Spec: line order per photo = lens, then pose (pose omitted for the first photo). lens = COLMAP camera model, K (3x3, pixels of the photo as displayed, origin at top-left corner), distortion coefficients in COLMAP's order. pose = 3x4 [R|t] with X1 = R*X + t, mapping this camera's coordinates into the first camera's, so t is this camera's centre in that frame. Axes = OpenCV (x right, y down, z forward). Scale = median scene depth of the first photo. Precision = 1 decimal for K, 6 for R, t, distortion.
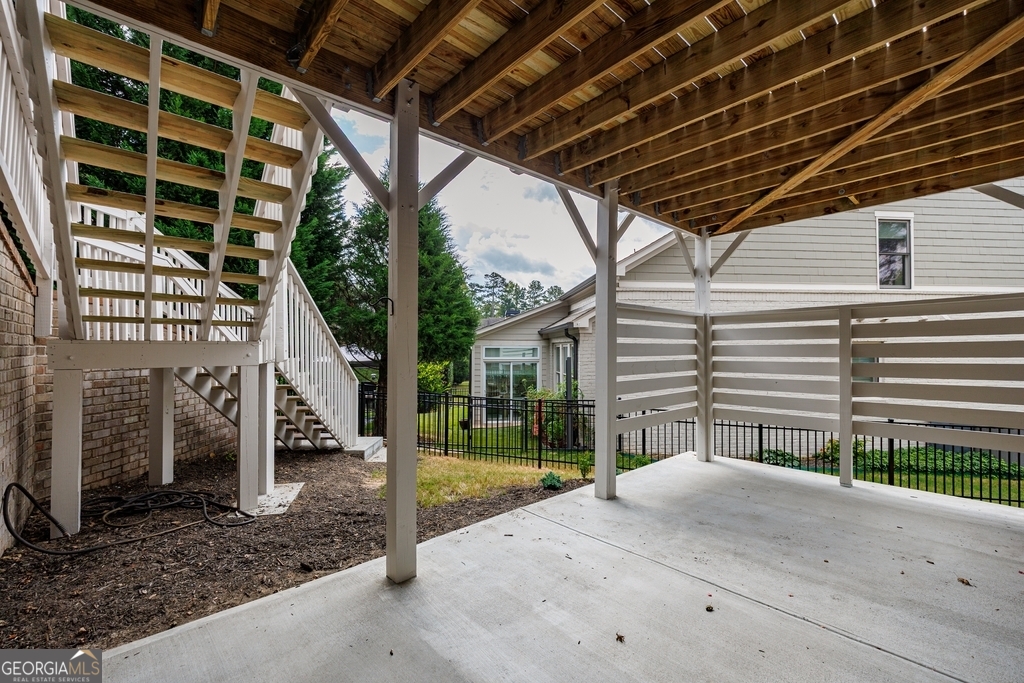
lens RADIAL K [[430.0, 0, 507.3], [0, 430.0, 344.6], [0, 0, 1]] dist [-0.000111, 0.000418]
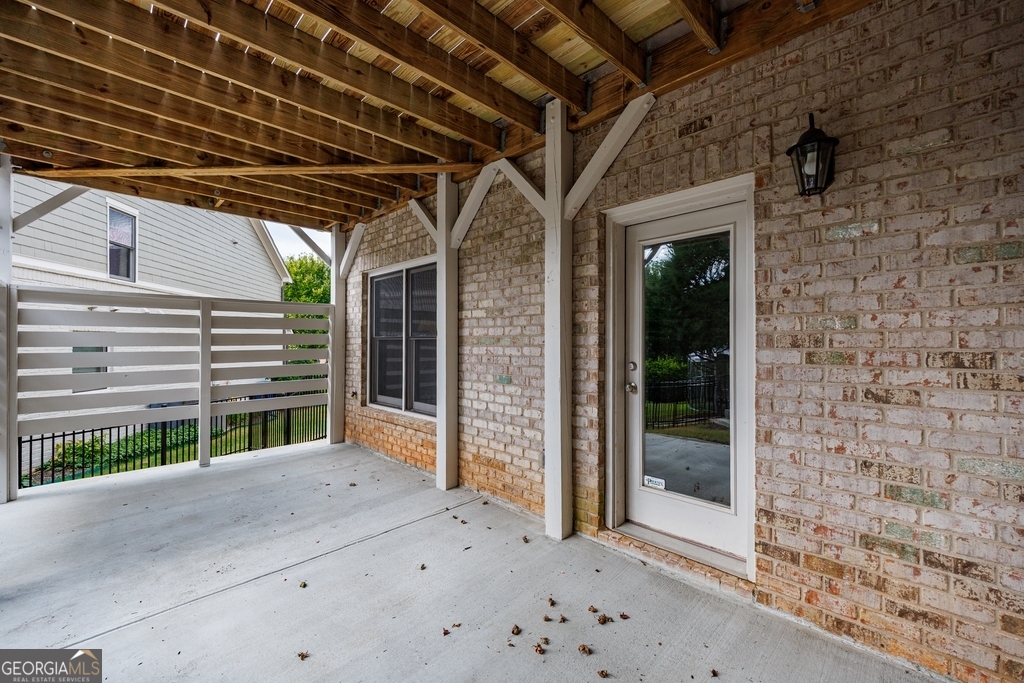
lens RADIAL K [[430.0, 0, 508.5], [0, 430.0, 341.0], [0, 0, 1]] dist [-0.000111, 0.000418]
pose [[-0.068183, 0.005330, 0.997659, -0.347658], [-0.014993, 0.999867, -0.006367, 0.013321], [-0.997560, -0.015392, -0.068094, 0.335434]]
